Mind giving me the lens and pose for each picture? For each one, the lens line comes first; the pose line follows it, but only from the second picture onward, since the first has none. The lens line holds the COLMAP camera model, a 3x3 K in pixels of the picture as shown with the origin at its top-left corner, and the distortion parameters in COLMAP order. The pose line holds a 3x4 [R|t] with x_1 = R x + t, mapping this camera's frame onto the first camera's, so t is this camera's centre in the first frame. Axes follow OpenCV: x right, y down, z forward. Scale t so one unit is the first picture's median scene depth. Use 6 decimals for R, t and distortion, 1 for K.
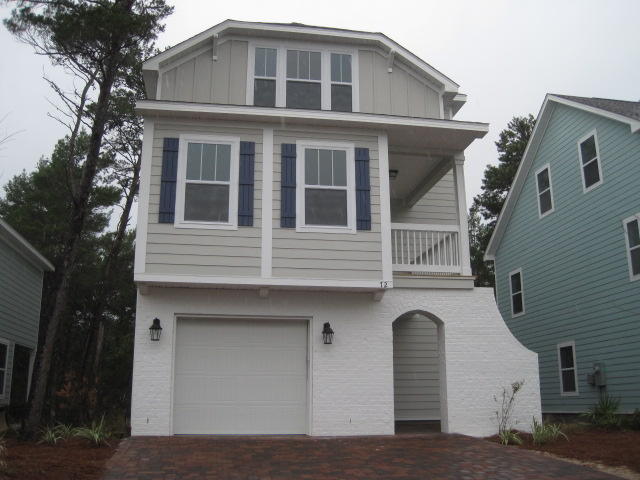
lens RADIAL K [[661.4, 0, 320.4], [0, 661.4, 239.6], [0, 0, 1]] dist [-0.118001, 0.000000]
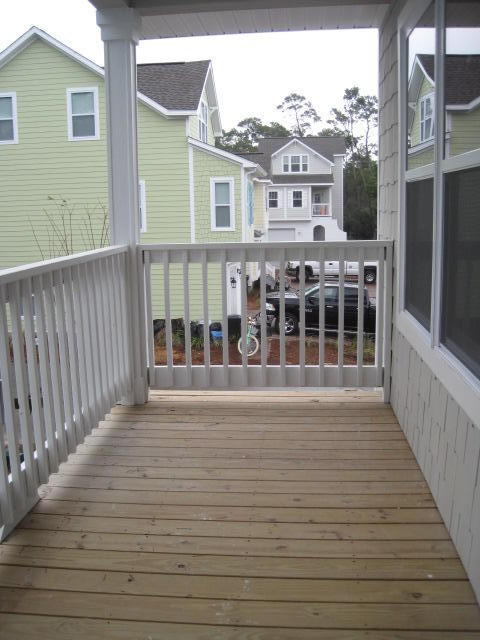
lens RADIAL K [[661.4, 0, 240.0], [0, 661.4, 320.7], [0, 0, 1]] dist [-0.118001, 0.000000]
pose [[0.968517, 0.022464, -0.247933, 0.667861], [0.081742, 0.912006, 0.401949, -1.016218], [0.235146, -0.409561, 0.881457, -3.028014]]
